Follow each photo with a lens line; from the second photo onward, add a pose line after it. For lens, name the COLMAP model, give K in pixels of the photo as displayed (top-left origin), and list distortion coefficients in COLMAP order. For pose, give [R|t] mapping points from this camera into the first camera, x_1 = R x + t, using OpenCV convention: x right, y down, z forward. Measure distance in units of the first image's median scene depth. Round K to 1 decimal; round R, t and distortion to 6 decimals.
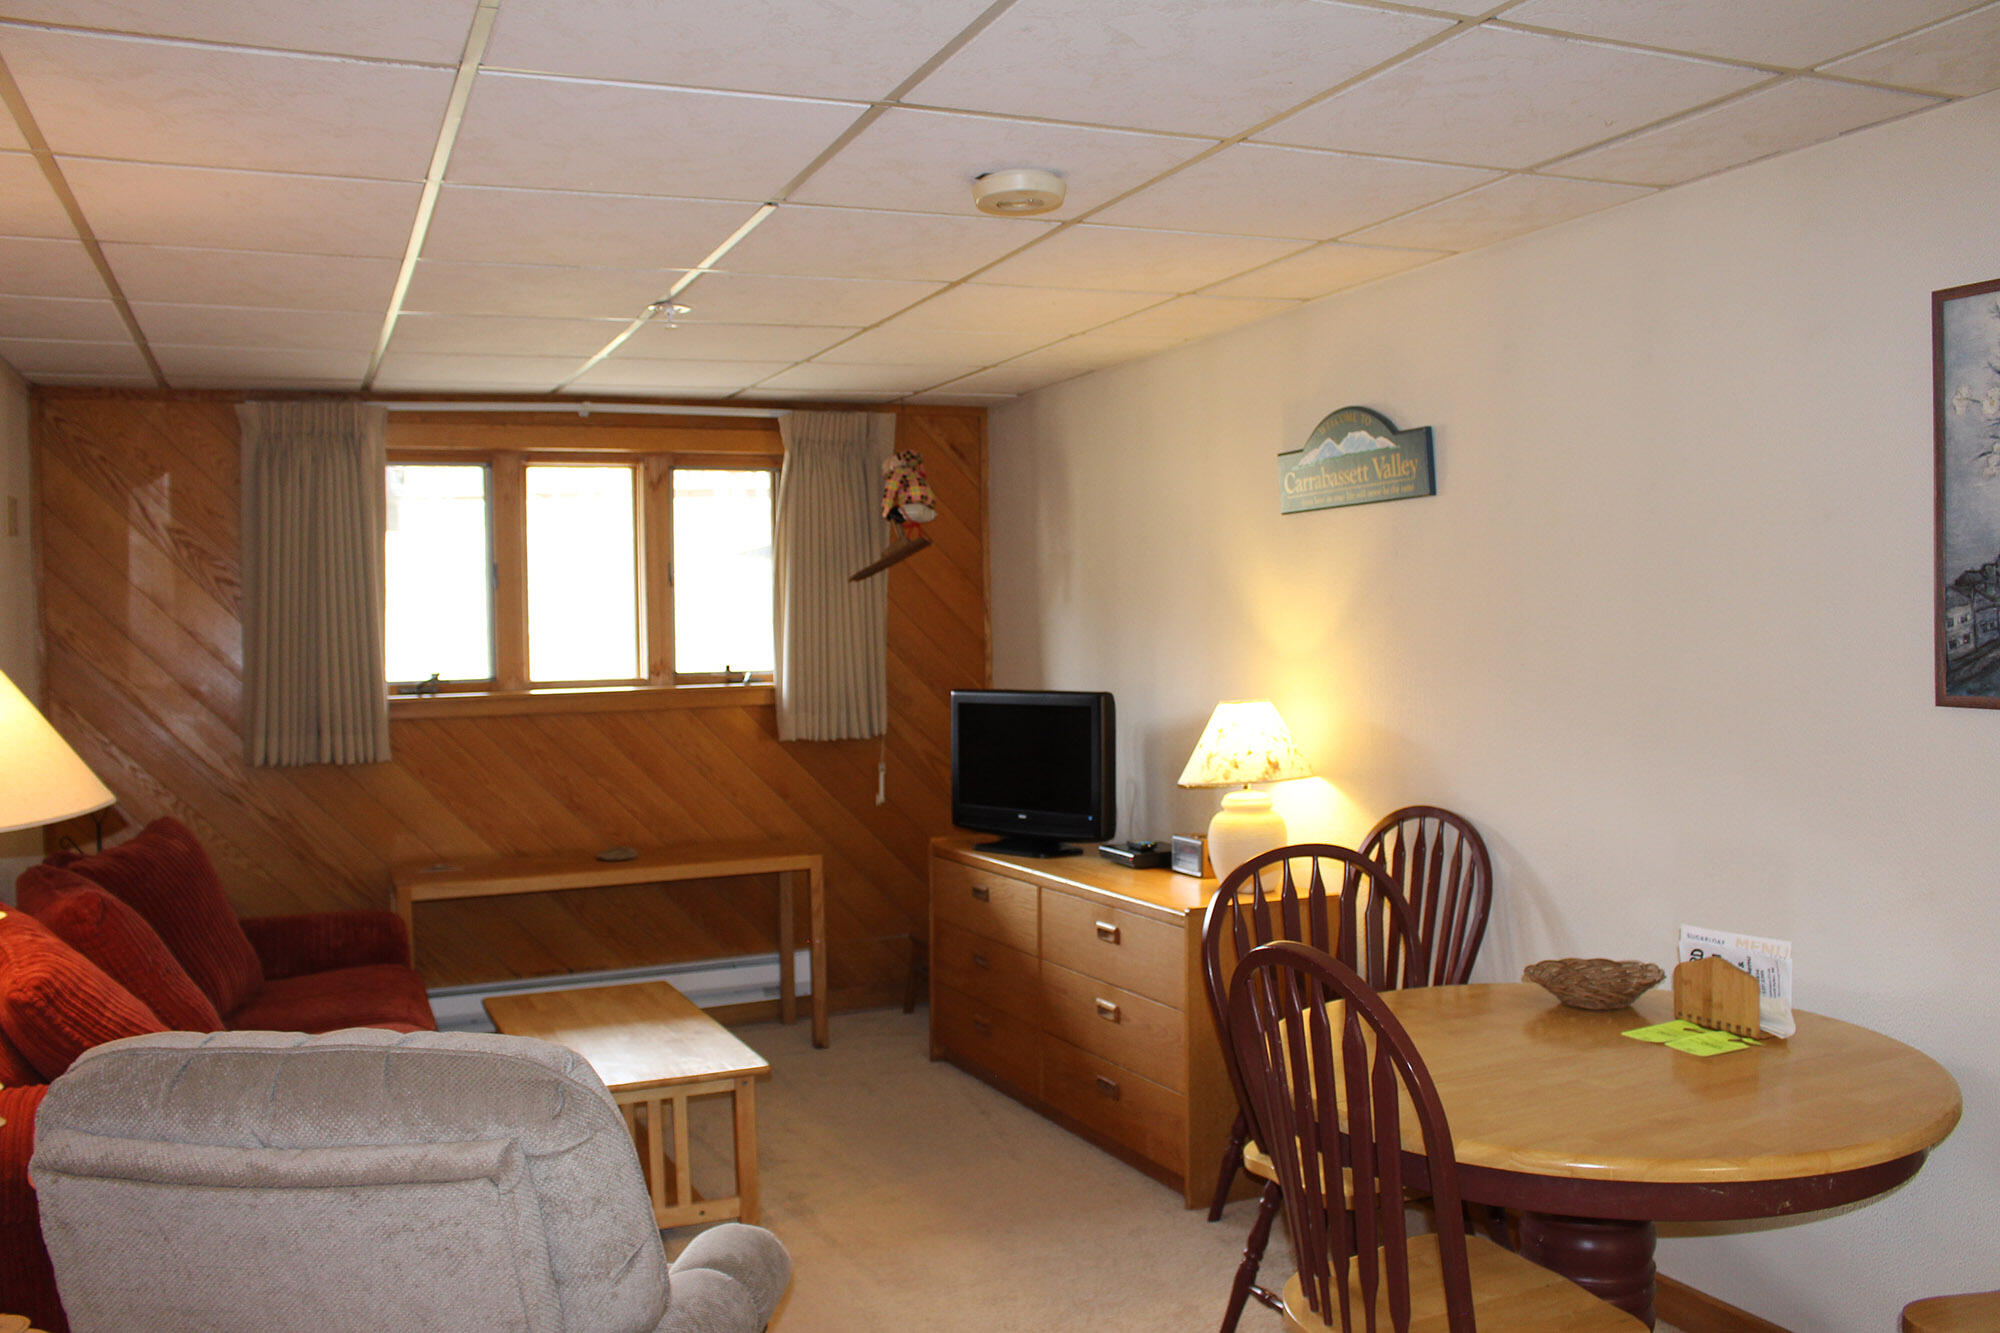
lens RADIAL K [[1670.9, 0, 1000.0], [0, 1670.9, 666.5], [0, 0, 1]] dist [-0.152916, 0.118100]
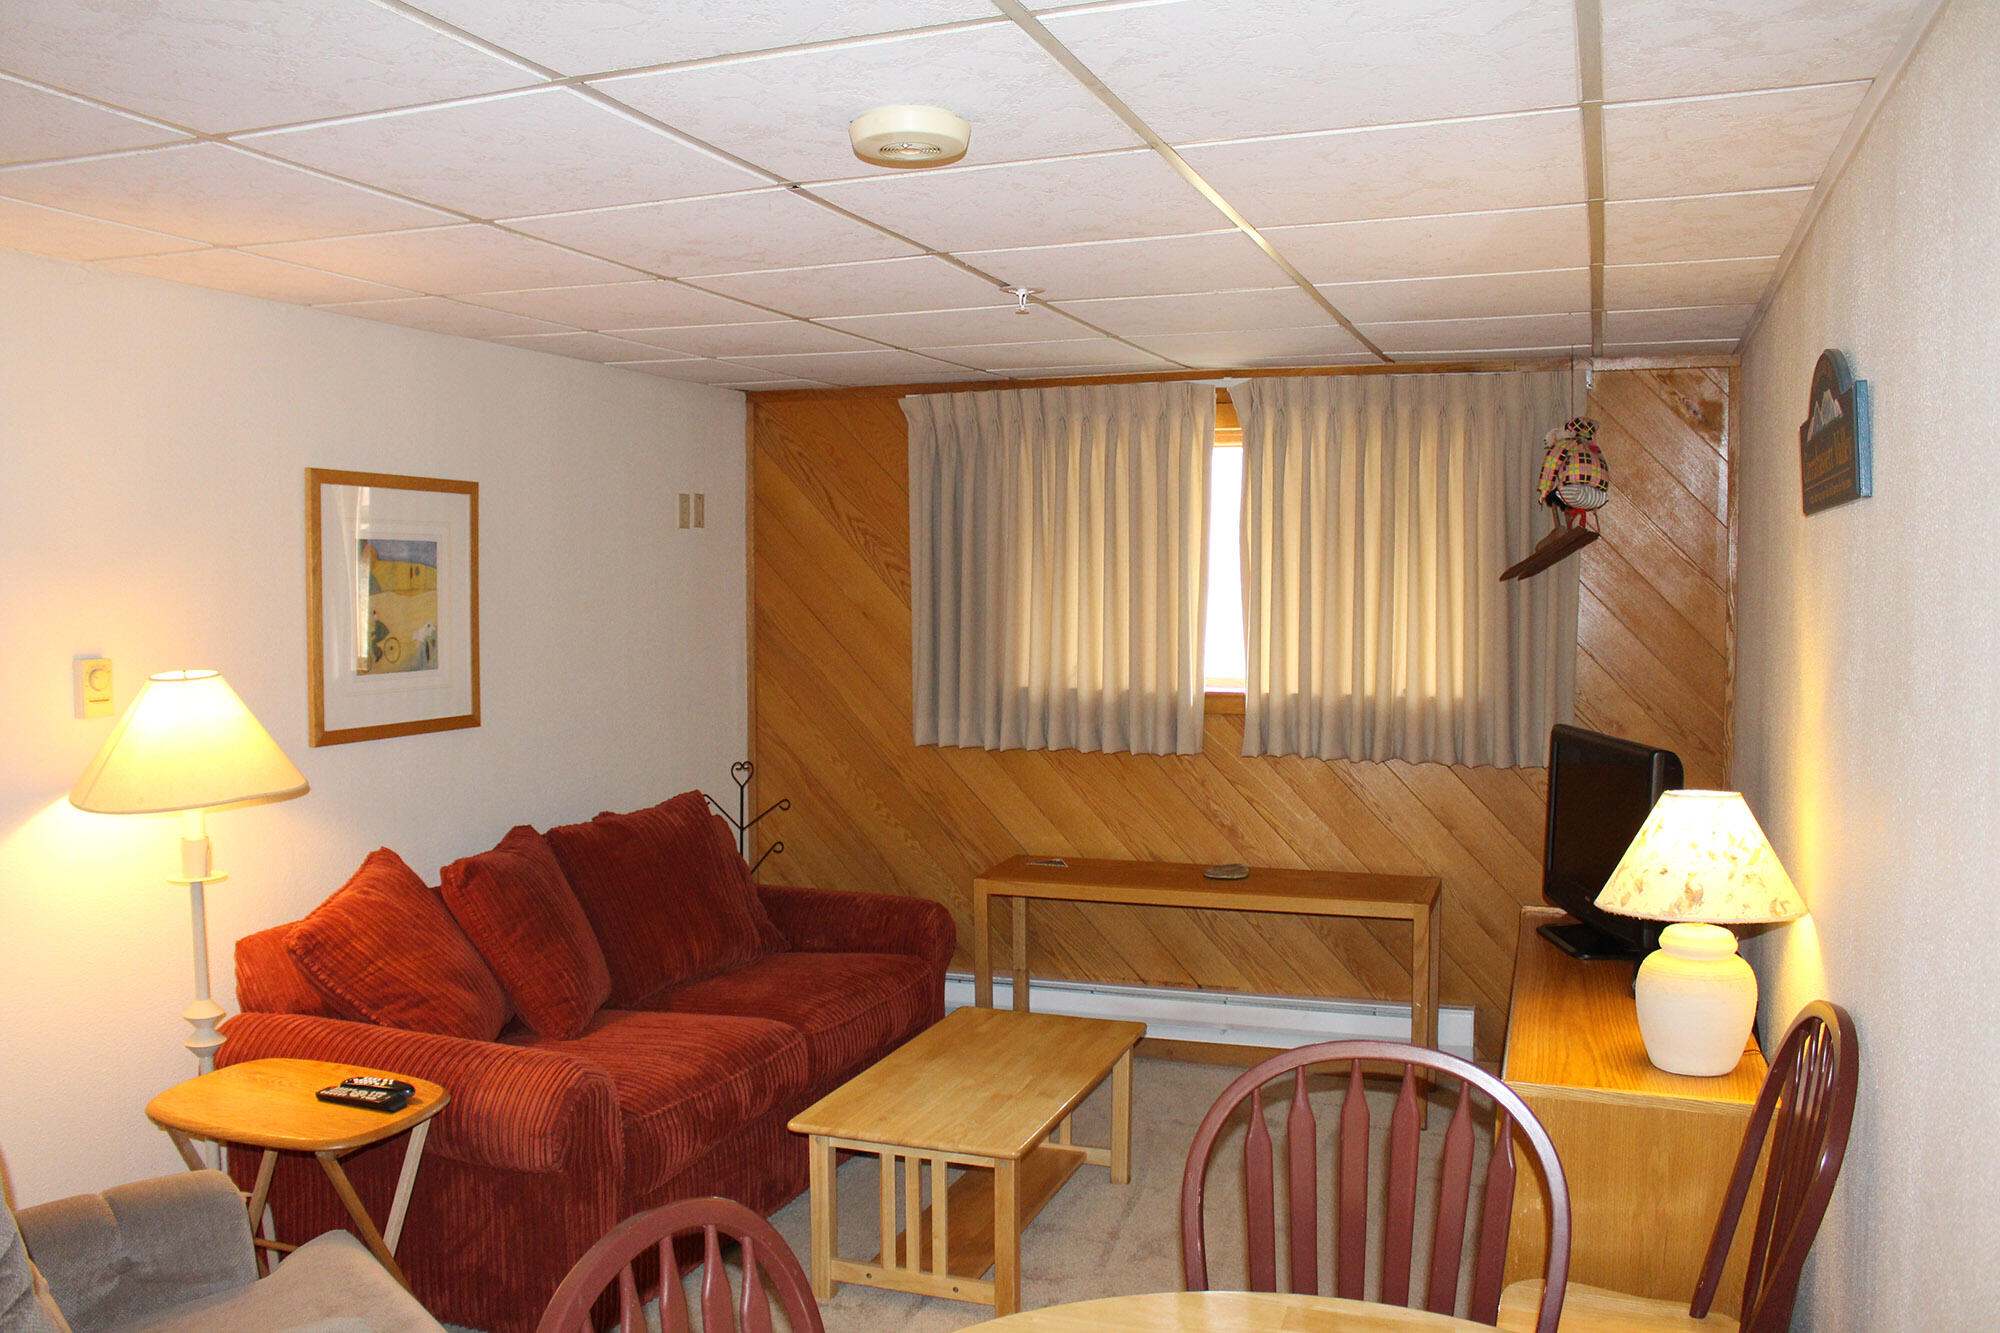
lens RADIAL K [[1670.9, 0, 1000.0], [0, 1670.9, 666.5], [0, 0, 1]] dist [-0.152916, 0.118100]
pose [[0.712884, 0.061437, -0.698585, 0.335540], [-0.035364, 0.998037, 0.051685, -0.046102], [0.700390, -0.012140, 0.713658, 0.271725]]
